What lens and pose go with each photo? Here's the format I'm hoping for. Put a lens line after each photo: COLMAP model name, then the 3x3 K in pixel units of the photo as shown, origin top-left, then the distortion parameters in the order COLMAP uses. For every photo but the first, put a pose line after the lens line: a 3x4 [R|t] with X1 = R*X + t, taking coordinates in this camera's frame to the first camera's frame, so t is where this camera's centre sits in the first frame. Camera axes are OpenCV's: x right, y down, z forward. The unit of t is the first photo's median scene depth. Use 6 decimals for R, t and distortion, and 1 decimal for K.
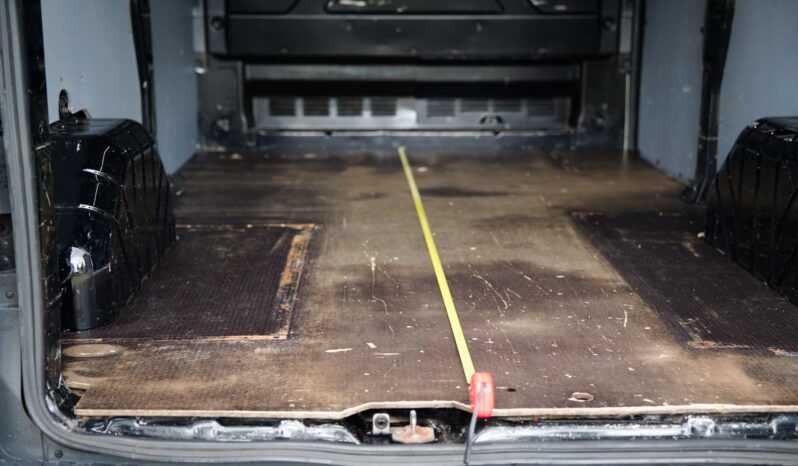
lens RADIAL K [[1115.0, 0, 397.9], [0, 1115.0, 227.4], [0, 0, 1]] dist [0.253191, 0.000000]
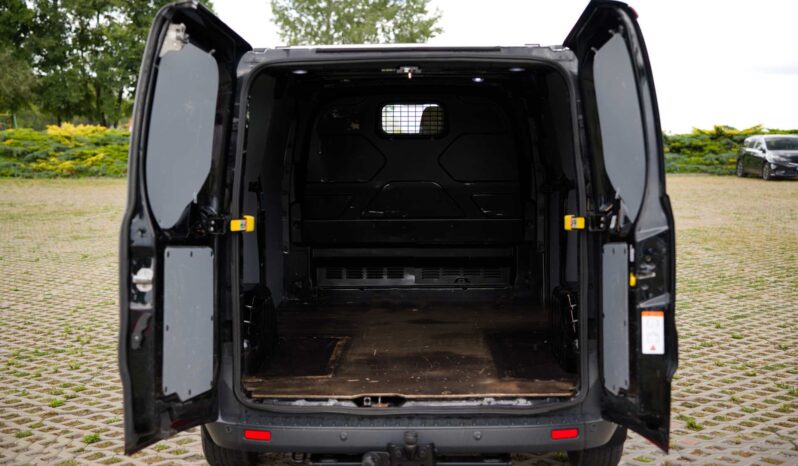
lens RADIAL K [[1115.0, 0, 396.4], [0, 1115.0, 233.1], [0, 0, 1]] dist [0.253191, 0.000000]
pose [[0.998655, -0.006724, -0.051402, 0.079922], [-0.000225, 0.990981, -0.134000, 0.058555], [0.051839, 0.133832, 0.989647, -0.684056]]
